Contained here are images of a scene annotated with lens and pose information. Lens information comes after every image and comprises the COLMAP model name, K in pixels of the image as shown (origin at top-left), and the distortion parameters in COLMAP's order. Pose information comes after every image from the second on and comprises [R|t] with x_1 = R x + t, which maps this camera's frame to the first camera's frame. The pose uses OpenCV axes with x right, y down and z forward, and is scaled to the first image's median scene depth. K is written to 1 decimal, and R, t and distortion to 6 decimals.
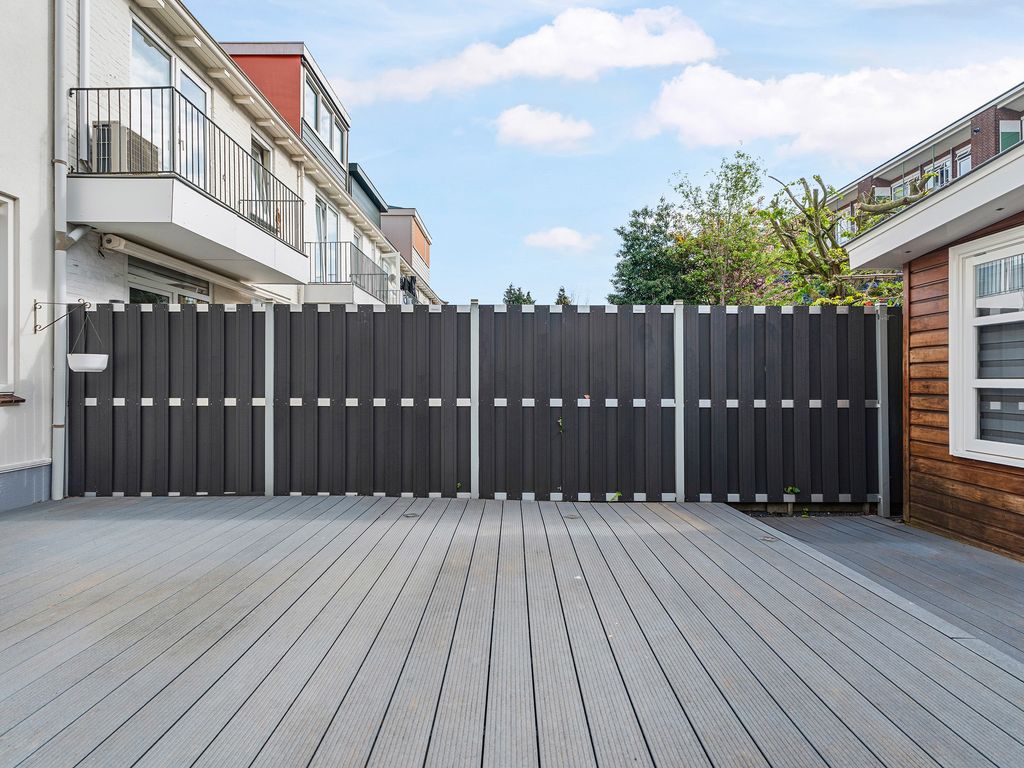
lens RADIAL K [[537.9, 0, 518.7], [0, 537.9, 384.6], [0, 0, 1]] dist [-0.003630, 0.003150]
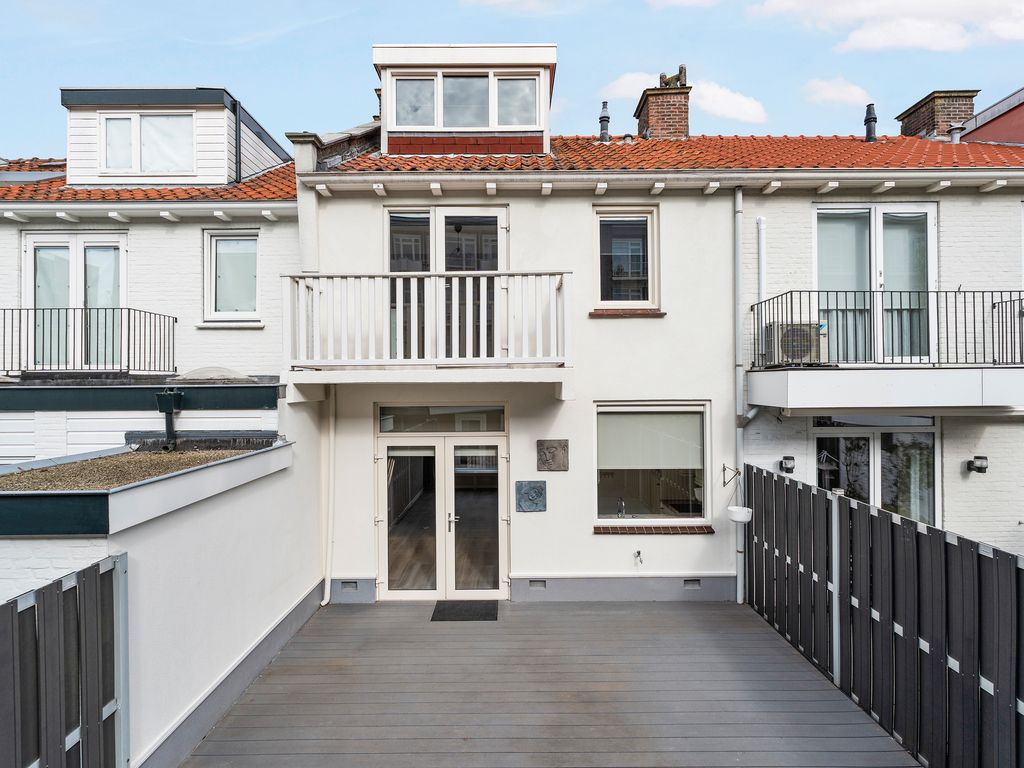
lens RADIAL K [[537.9, 0, 516.7], [0, 537.9, 381.9], [0, 0, 1]] dist [-0.003630, 0.003150]
pose [[-0.016802, 0.000898, -0.999858, 0.560456], [0.006435, 0.999979, 0.000790, -0.369233], [0.999838, -0.006420, -0.016807, 0.432353]]
